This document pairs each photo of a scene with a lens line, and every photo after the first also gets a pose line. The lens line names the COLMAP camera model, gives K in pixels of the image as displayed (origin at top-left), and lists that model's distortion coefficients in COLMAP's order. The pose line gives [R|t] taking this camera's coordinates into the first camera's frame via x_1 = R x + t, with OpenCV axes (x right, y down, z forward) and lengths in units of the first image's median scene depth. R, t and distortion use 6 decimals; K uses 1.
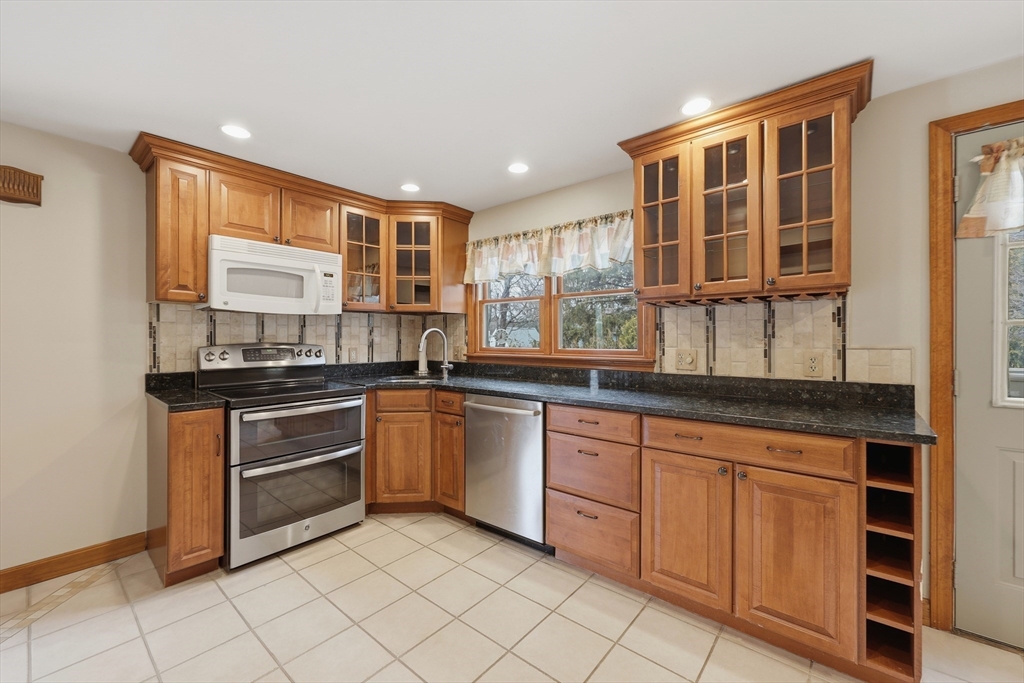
lens RADIAL K [[413.8, 0, 507.0], [0, 413.8, 335.1], [0, 0, 1]] dist [-0.001568, -0.000724]
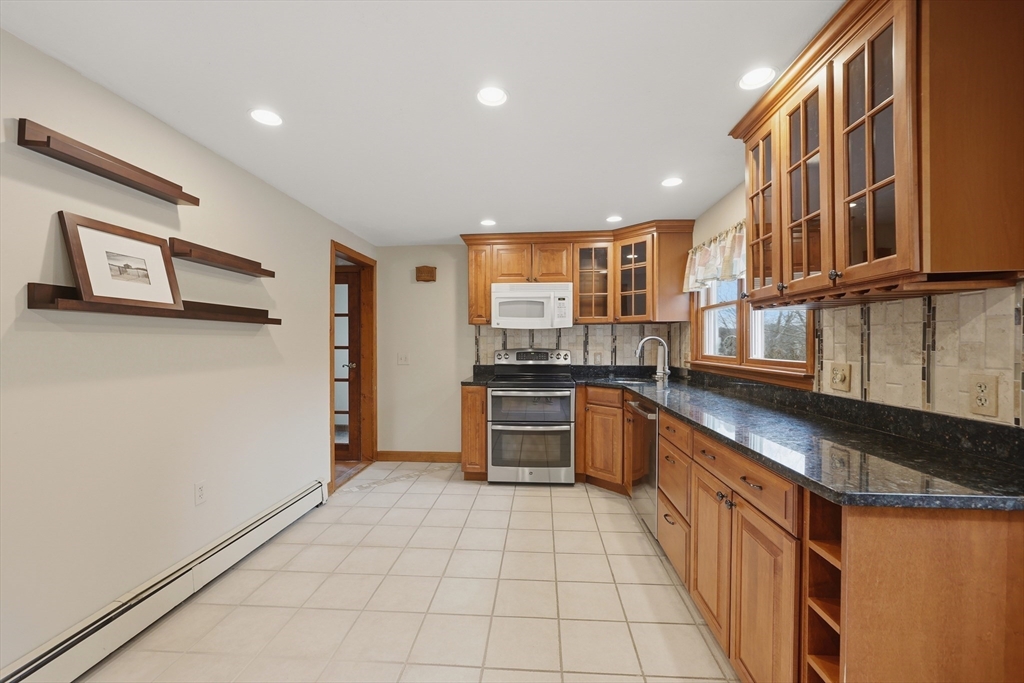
lens RADIAL K [[413.8, 0, 504.2], [0, 413.8, 342.3], [0, 0, 1]] dist [-0.001568, -0.000724]
pose [[0.583578, -0.001009, -0.812056, 0.674746], [0.007468, 0.999964, 0.004125, -0.011621], [0.812023, -0.008471, 0.583564, 0.059674]]
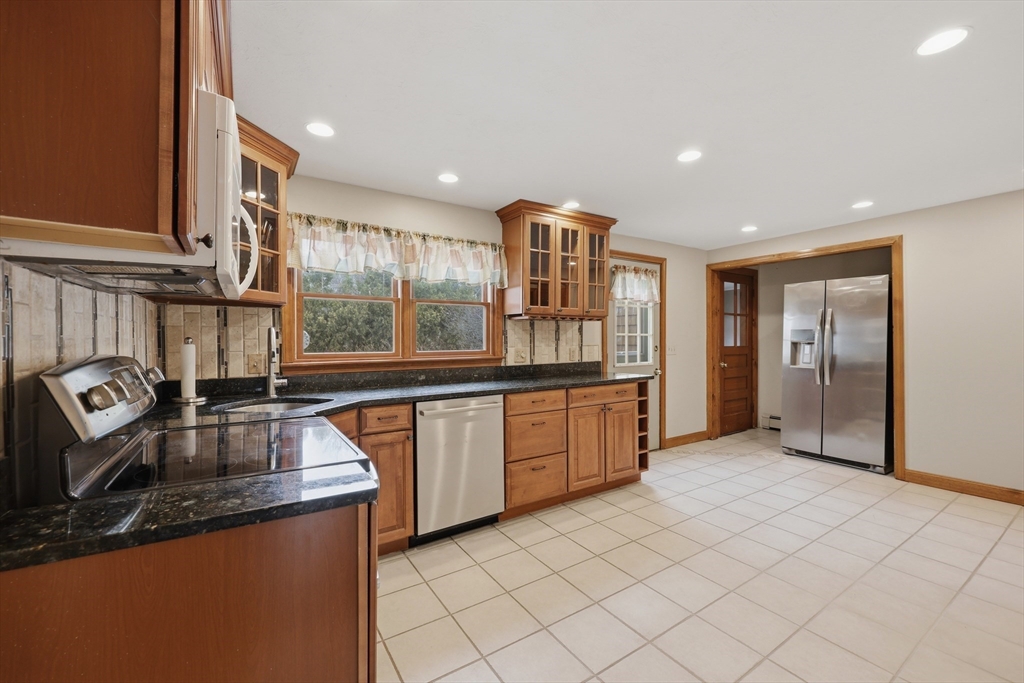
lens RADIAL K [[413.8, 0, 511.2], [0, 413.8, 343.8], [0, 0, 1]] dist [-0.001568, -0.000724]
pose [[0.287993, -0.008383, 0.957596, -0.986987], [-0.002808, 0.999950, 0.009599, 0.003149], [-0.957628, -0.005453, 0.287955, 0.590206]]
